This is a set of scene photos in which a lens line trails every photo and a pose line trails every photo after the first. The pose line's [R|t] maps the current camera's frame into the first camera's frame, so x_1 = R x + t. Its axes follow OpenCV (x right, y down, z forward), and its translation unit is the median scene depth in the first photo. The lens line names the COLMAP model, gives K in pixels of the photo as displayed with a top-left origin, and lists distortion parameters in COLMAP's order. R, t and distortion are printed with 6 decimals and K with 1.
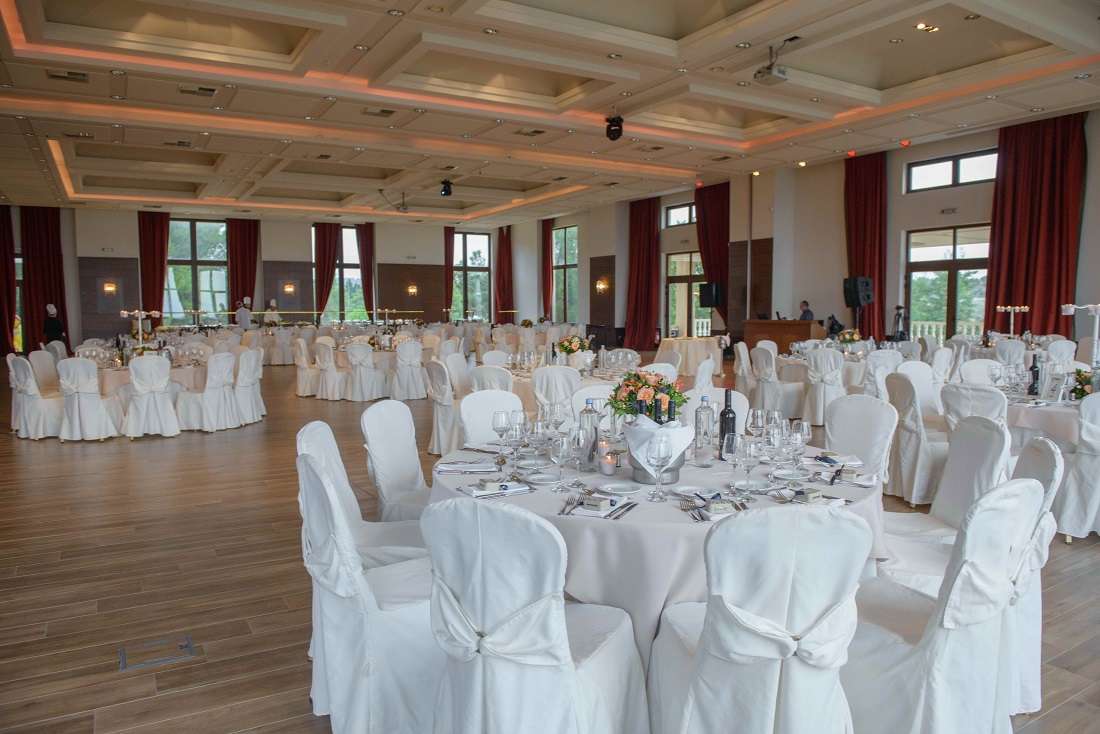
lens RADIAL K [[752.9, 0, 550.0], [0, 752.9, 367.0], [0, 0, 1]] dist [-0.001012, -0.000968]
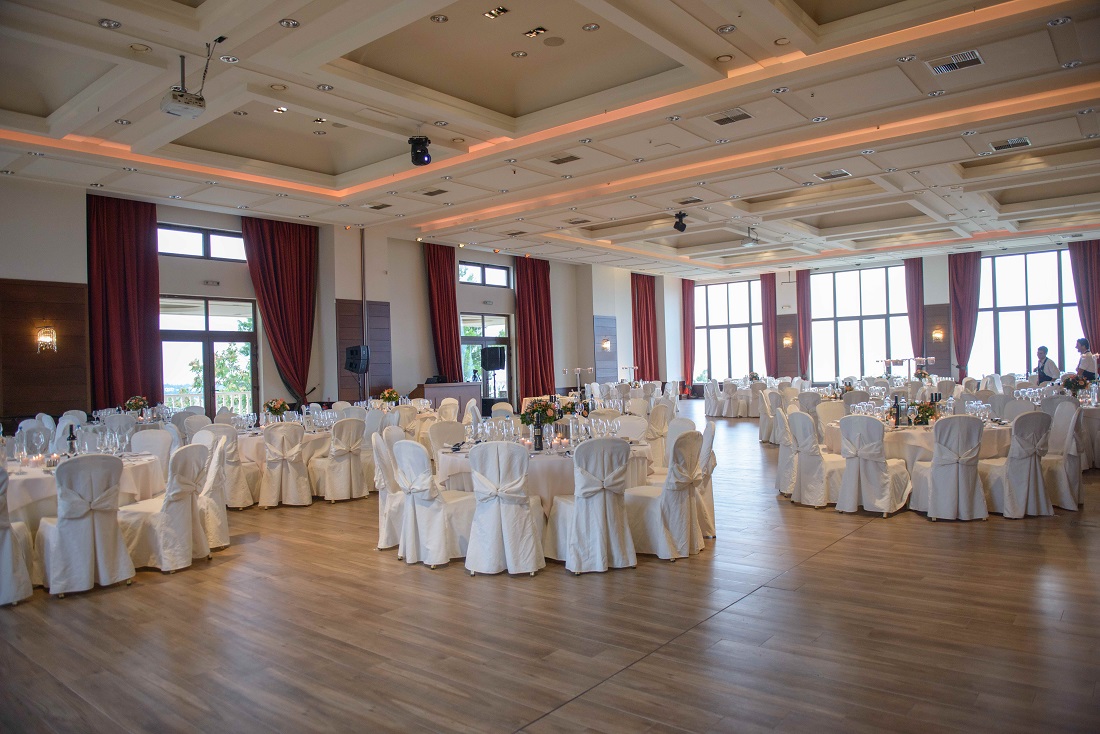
lens RADIAL K [[752.9, 0, 550.0], [0, 752.9, 367.0], [0, 0, 1]] dist [-0.001012, -0.000968]
pose [[-0.341402, 0.015583, 0.939788, -0.595728], [0.104218, 0.994325, 0.021372, -0.073129], [-0.934122, 0.105240, -0.341088, 0.976577]]
